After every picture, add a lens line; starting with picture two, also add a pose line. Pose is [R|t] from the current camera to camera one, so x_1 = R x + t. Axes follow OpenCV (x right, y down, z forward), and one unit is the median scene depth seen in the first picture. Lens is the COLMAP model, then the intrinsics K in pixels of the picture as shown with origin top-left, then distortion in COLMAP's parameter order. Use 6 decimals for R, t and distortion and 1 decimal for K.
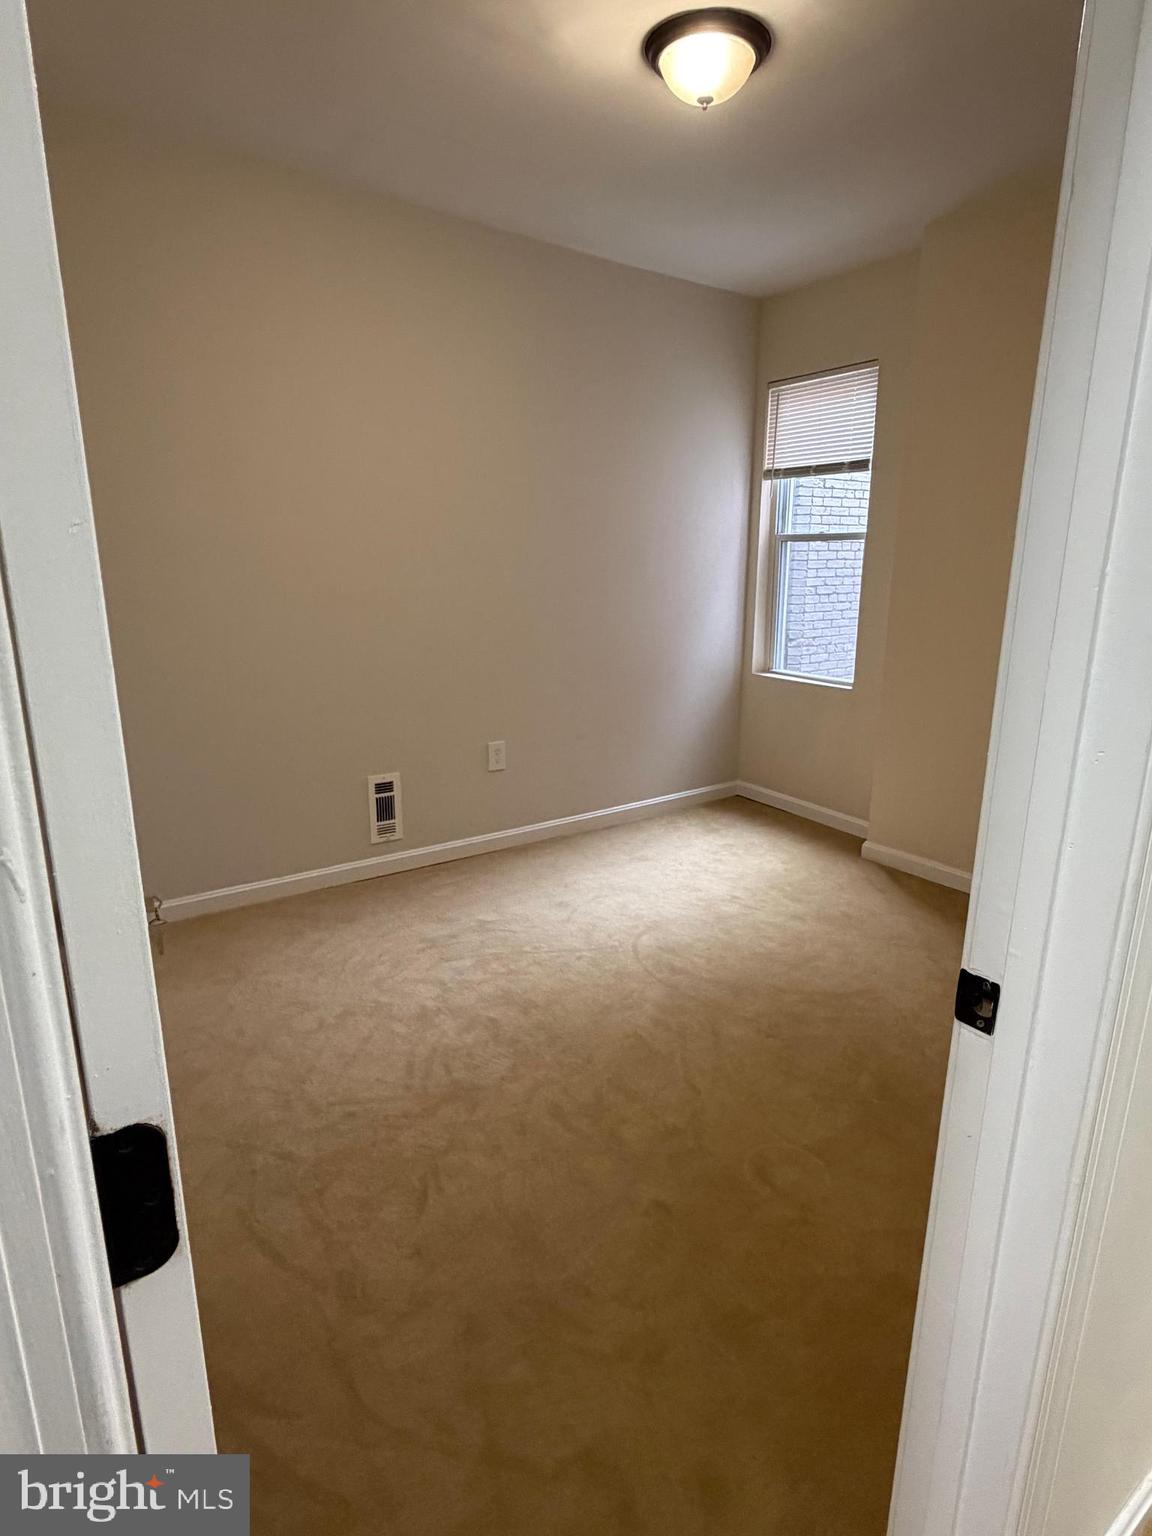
lens RADIAL K [[839.6, 0, 576.6], [0, 839.6, 771.9], [0, 0, 1]] dist [0.002014, -0.001737]
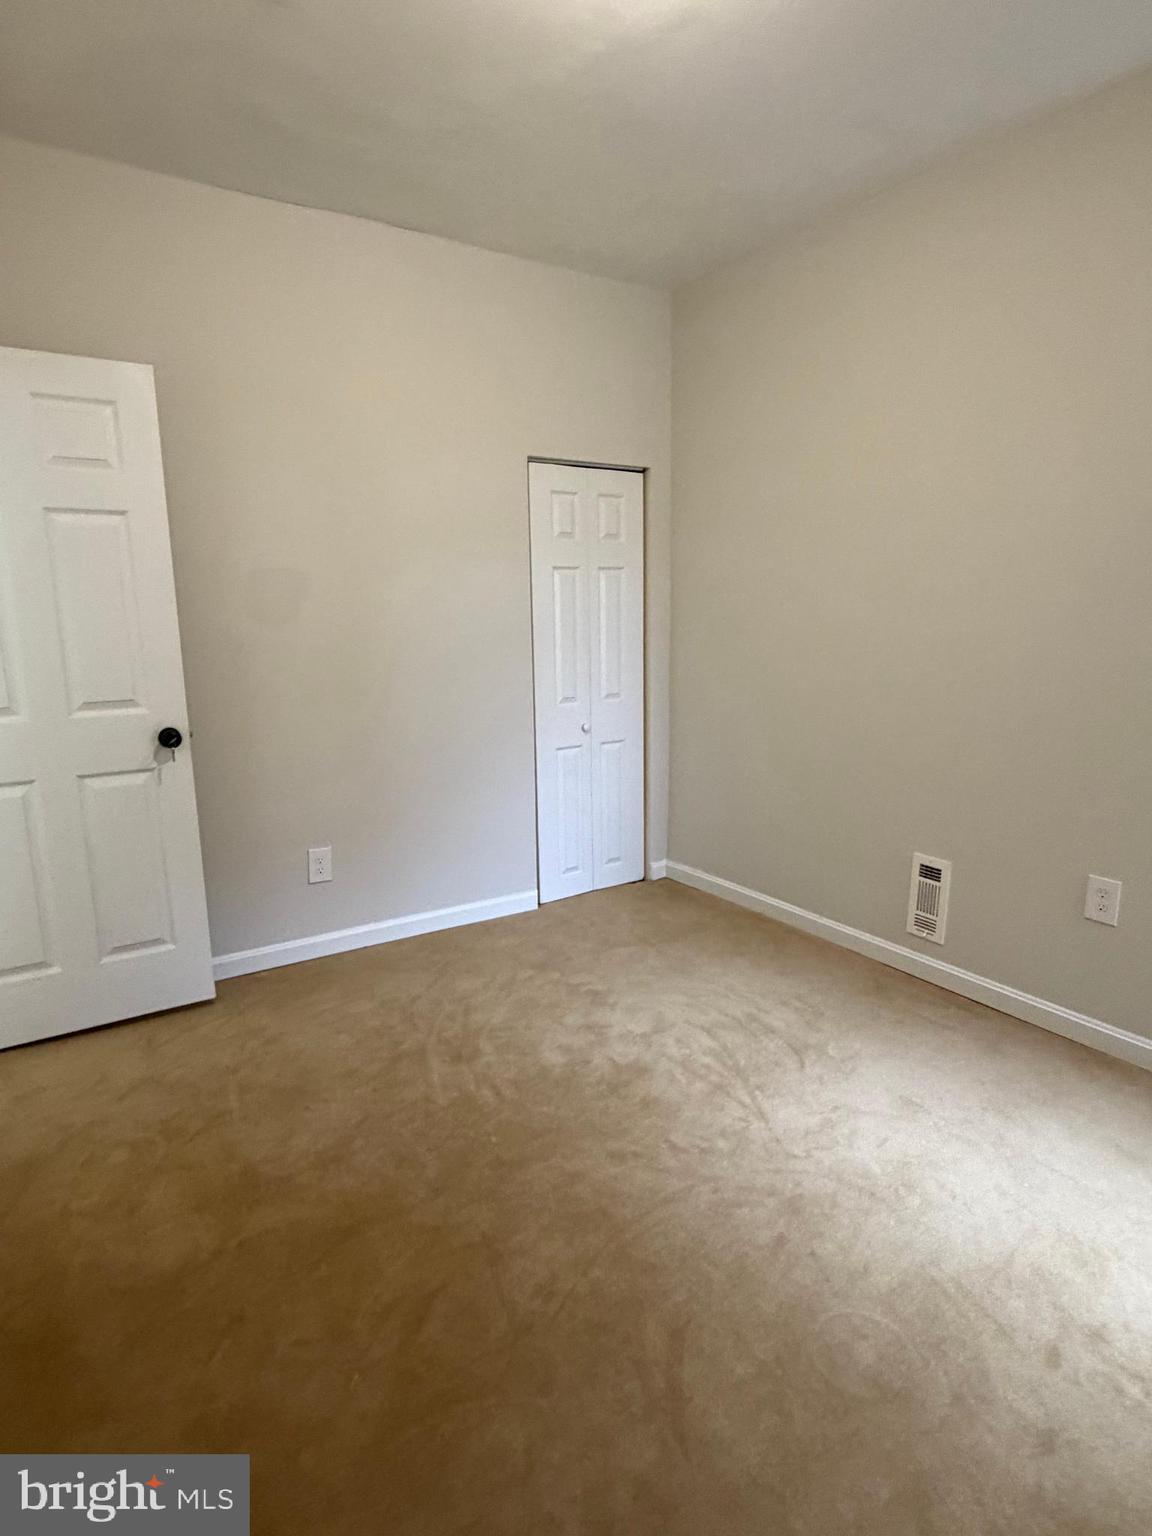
lens RADIAL K [[839.6, 0, 575.9], [0, 839.6, 768.1], [0, 0, 1]] dist [0.002014, -0.001737]
pose [[-0.034585, 0.187996, -0.981561, 0.573986], [-0.232193, 0.953762, 0.190853, -0.156874], [0.972055, 0.234512, 0.010666, 0.645932]]
